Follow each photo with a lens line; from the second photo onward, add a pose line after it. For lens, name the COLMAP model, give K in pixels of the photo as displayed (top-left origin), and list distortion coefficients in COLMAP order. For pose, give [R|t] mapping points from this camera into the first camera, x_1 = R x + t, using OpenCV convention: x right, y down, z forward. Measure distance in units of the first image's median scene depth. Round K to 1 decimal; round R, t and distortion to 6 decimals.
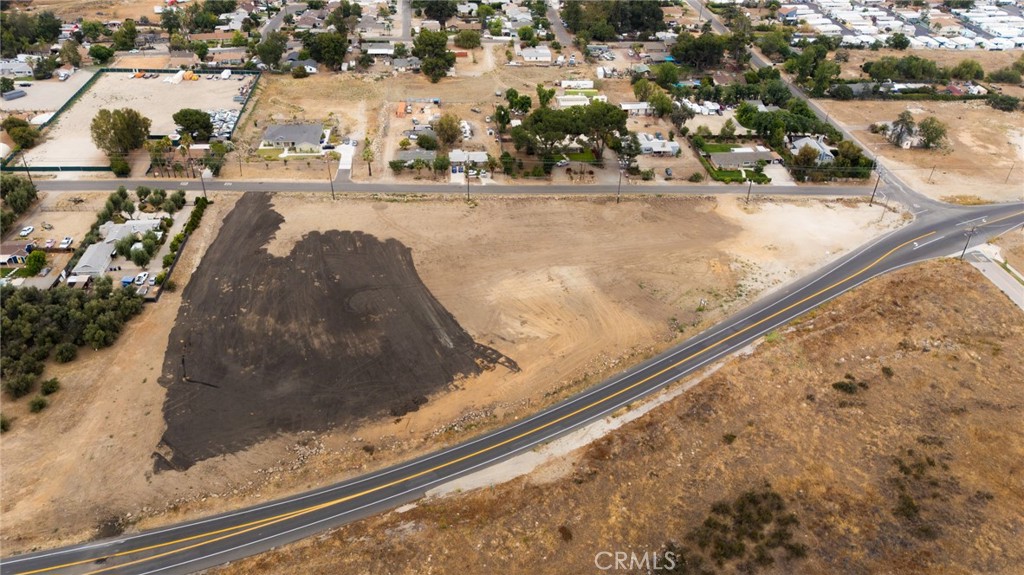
lens RADIAL K [[775.2, 0, 512.0], [0, 775.2, 287.5], [0, 0, 1]] dist [0.040402, -0.005796]
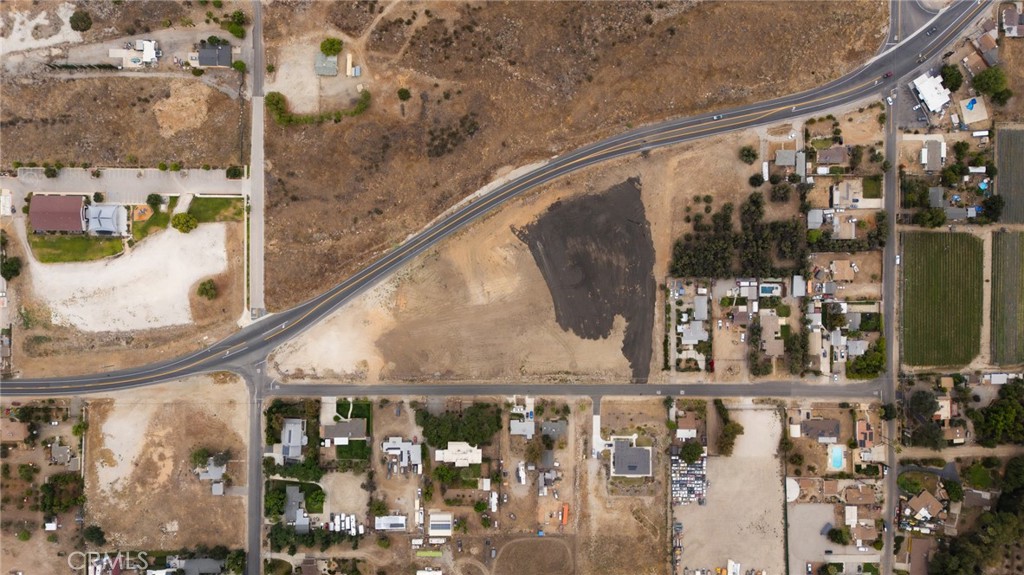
lens RADIAL K [[748.4, 0, 512.0], [0, 748.4, 287.5], [0, 0, 1]] dist [0.096534, -0.123824]
pose [[-0.994153, -0.091244, -0.057735, 0.110180], [0.004143, -0.566539, 0.824024, -1.736965], [-0.107897, 0.818967, 0.563605, -0.157112]]
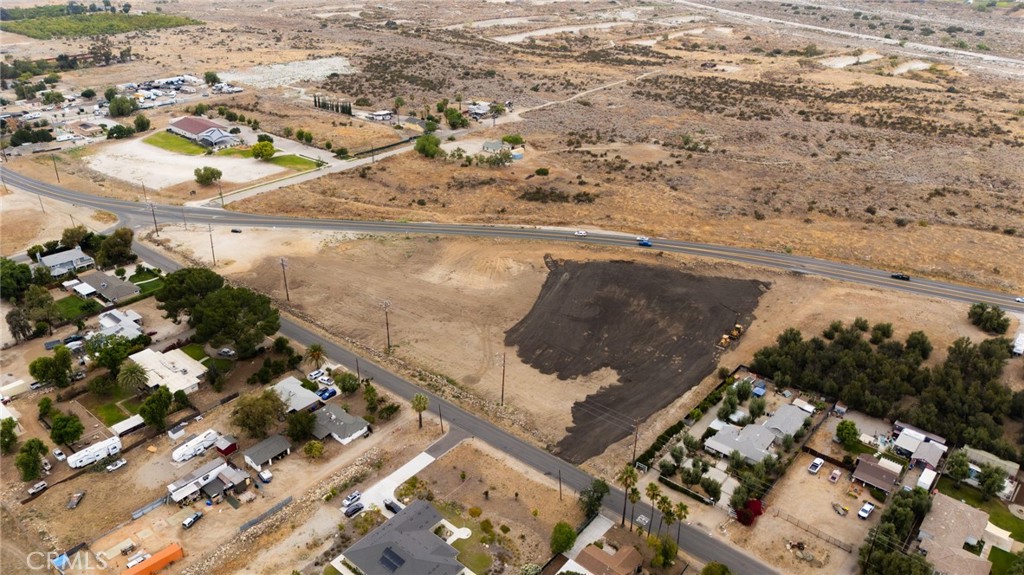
lens RADIAL K [[748.4, 0, 512.0], [0, 748.4, 287.5], [0, 0, 1]] dist [0.096534, -0.123824]
pose [[-0.702180, -0.359494, 0.614578, -0.804852], [0.368705, 0.554828, 0.745803, -0.909740], [-0.609097, 0.750287, -0.257042, 1.322465]]
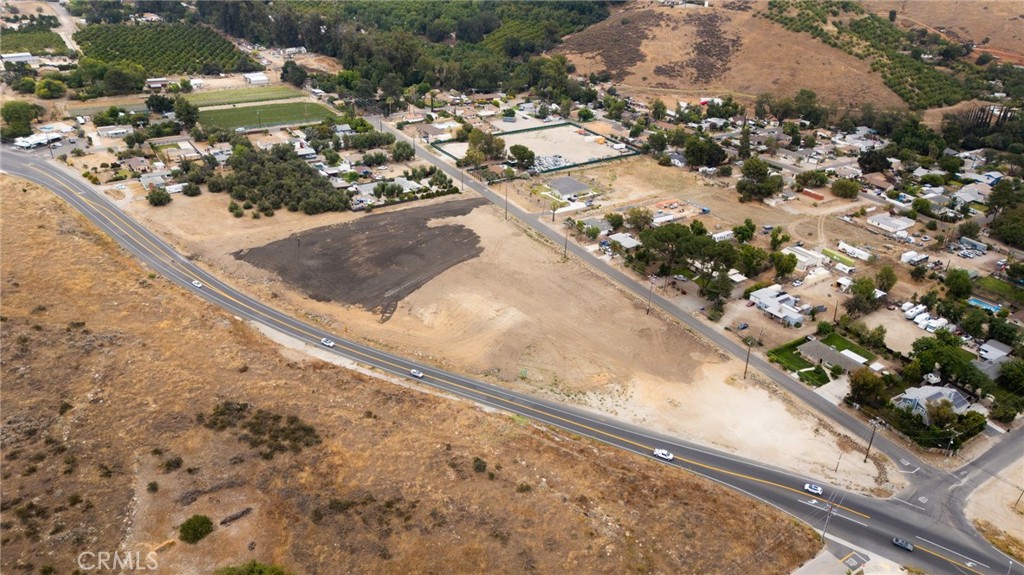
lens RADIAL K [[748.4, 0, 512.0], [0, 748.4, 287.5], [0, 0, 1]] dist [0.096534, -0.123824]
pose [[0.483976, 0.400914, -0.777840, 1.053859], [-0.507430, 0.852754, 0.123800, -0.217918], [0.712939, 0.334783, 0.616148, 0.257849]]
